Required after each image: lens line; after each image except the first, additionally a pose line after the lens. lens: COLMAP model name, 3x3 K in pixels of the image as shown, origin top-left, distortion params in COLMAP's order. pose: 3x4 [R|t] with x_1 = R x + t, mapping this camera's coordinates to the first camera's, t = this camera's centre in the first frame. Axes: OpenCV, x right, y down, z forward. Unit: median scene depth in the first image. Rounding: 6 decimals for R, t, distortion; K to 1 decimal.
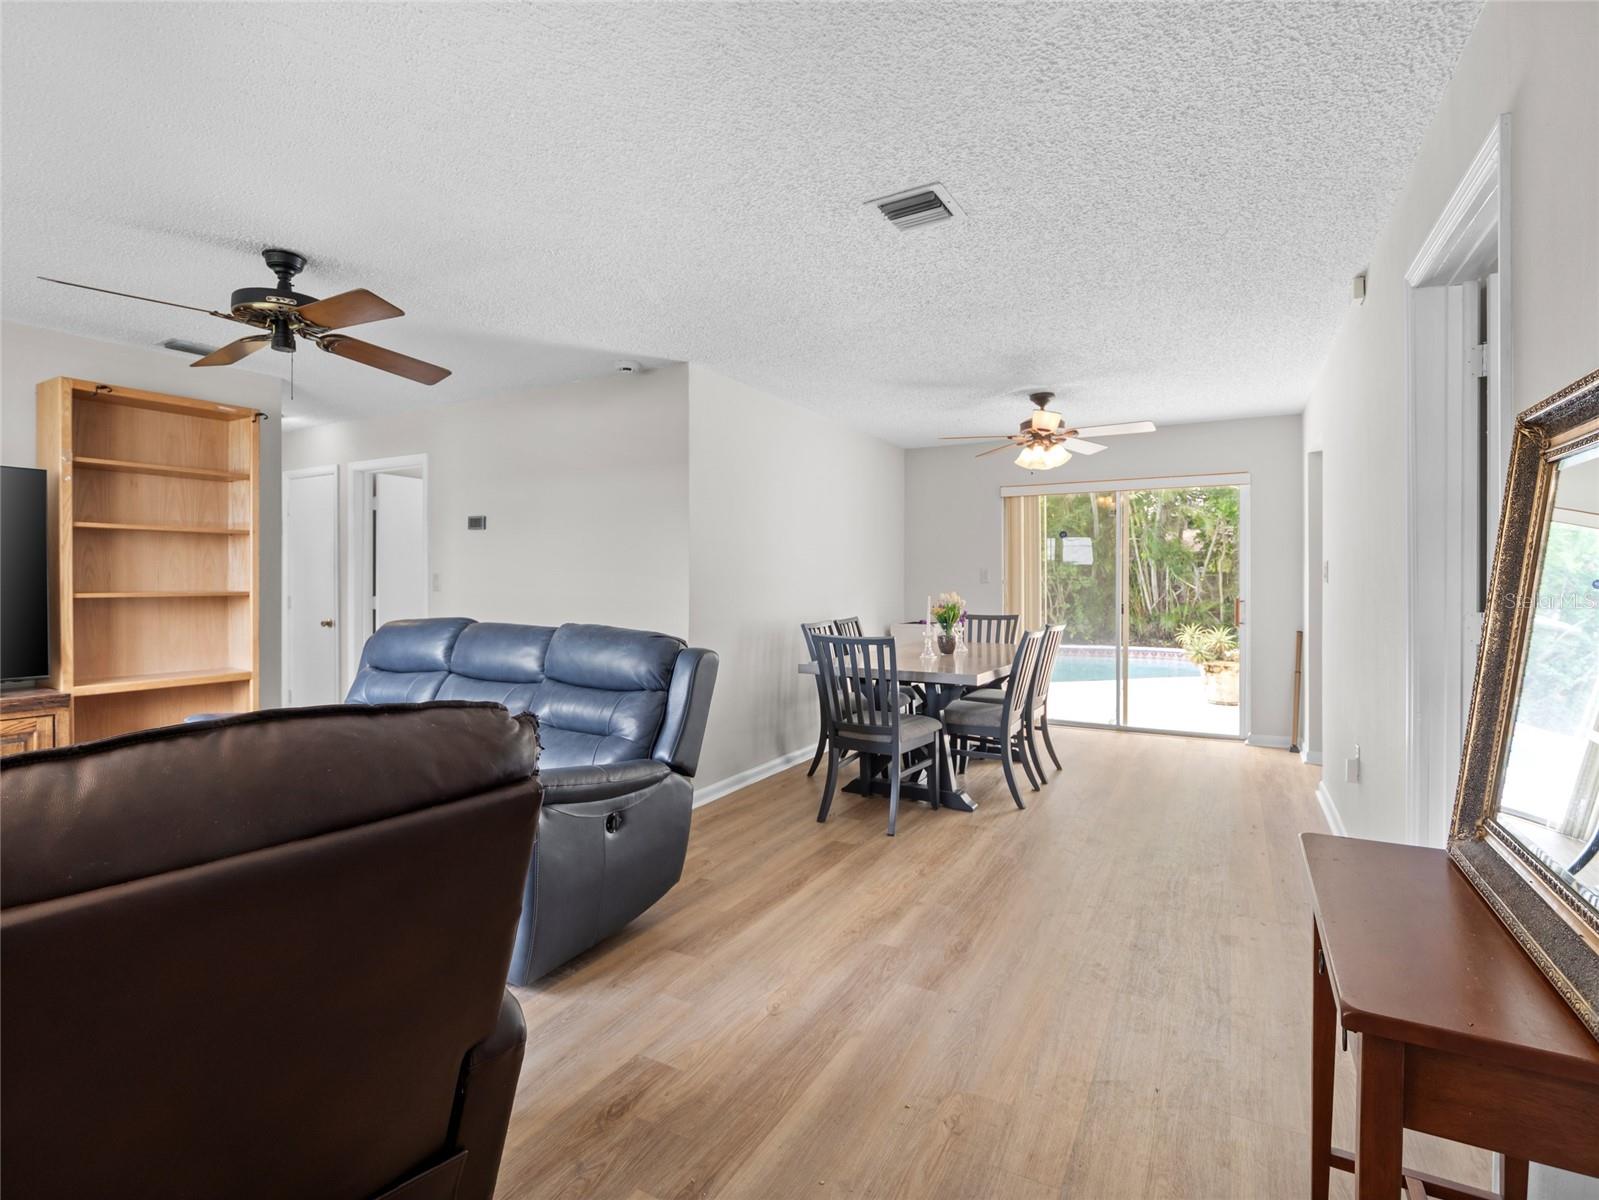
lens RADIAL K [[784.3, 0, 797.6], [0, 784.3, 582.7], [0, 0, 1]] dist [-0.014796, -0.001156]
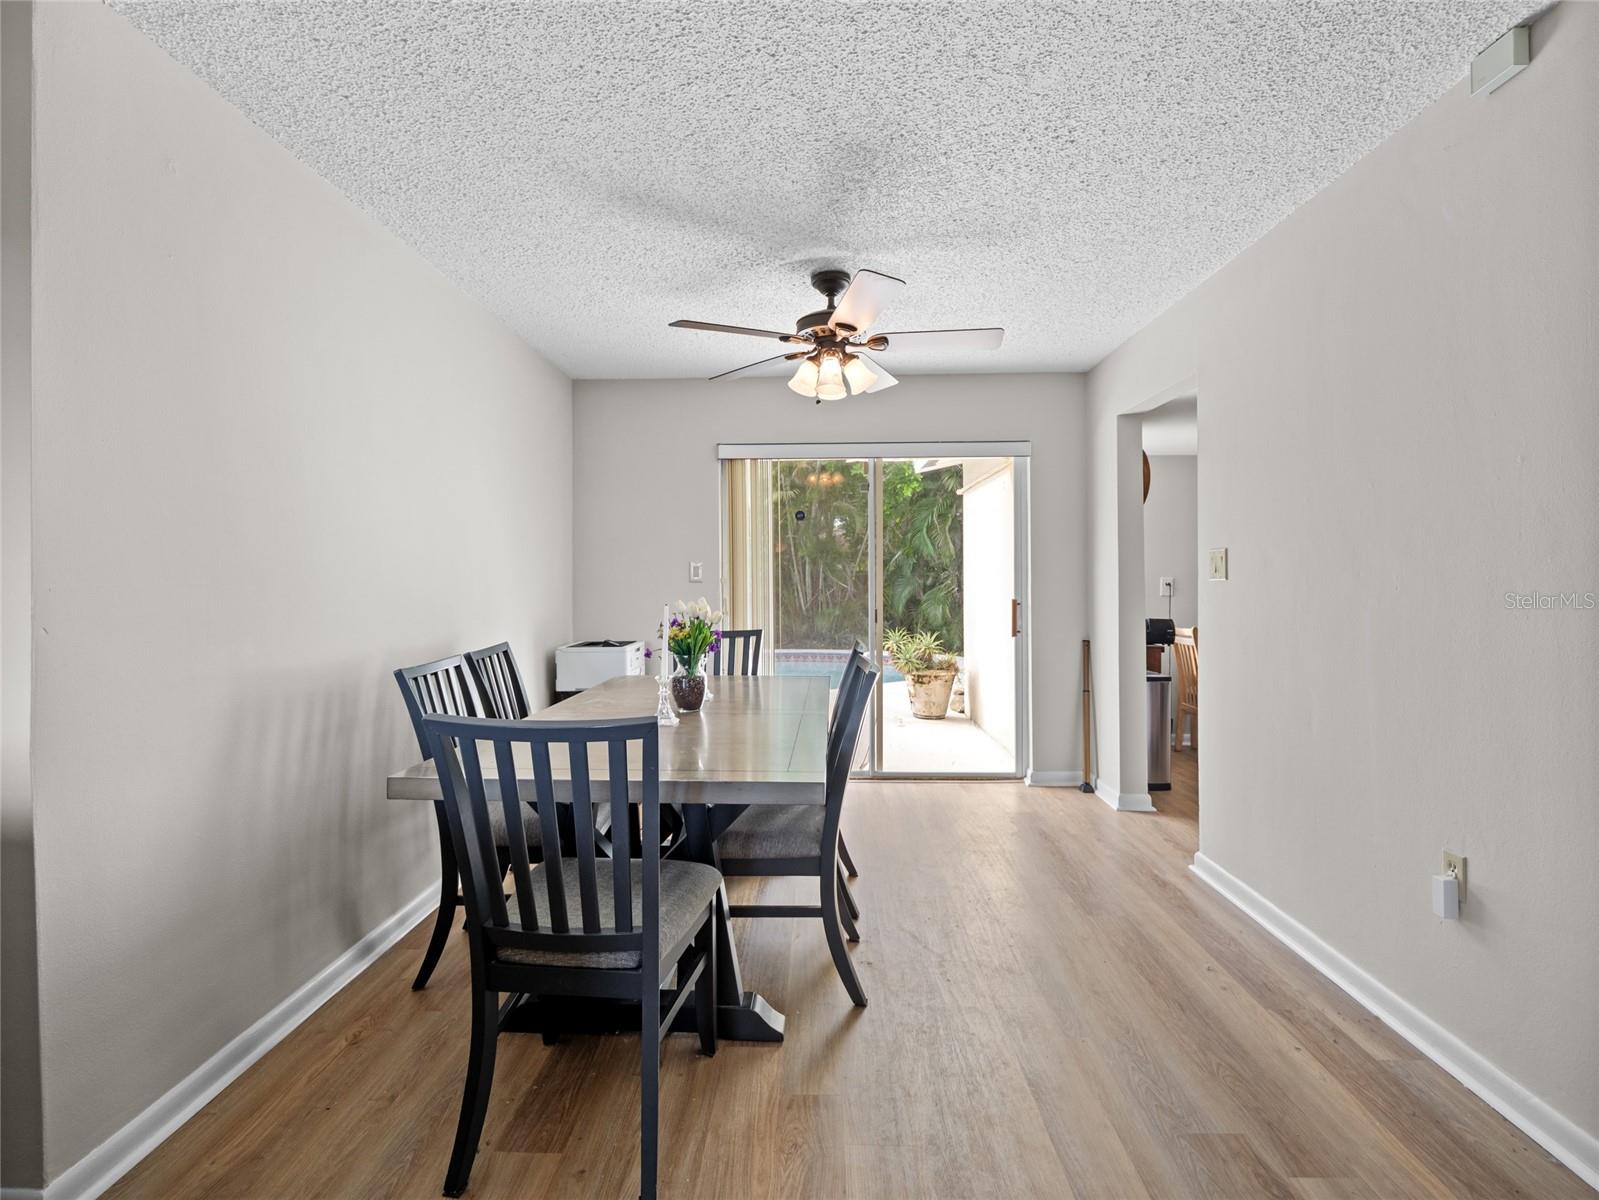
lens RADIAL K [[784.3, 0, 797.6], [0, 784.3, 582.7], [0, 0, 1]] dist [-0.014796, -0.001156]
pose [[0.889801, -0.003647, 0.456335, 0.006817], [0.003757, 0.999993, 0.000667, 0.001173], [-0.456334, 0.001120, 0.889808, 0.544872]]
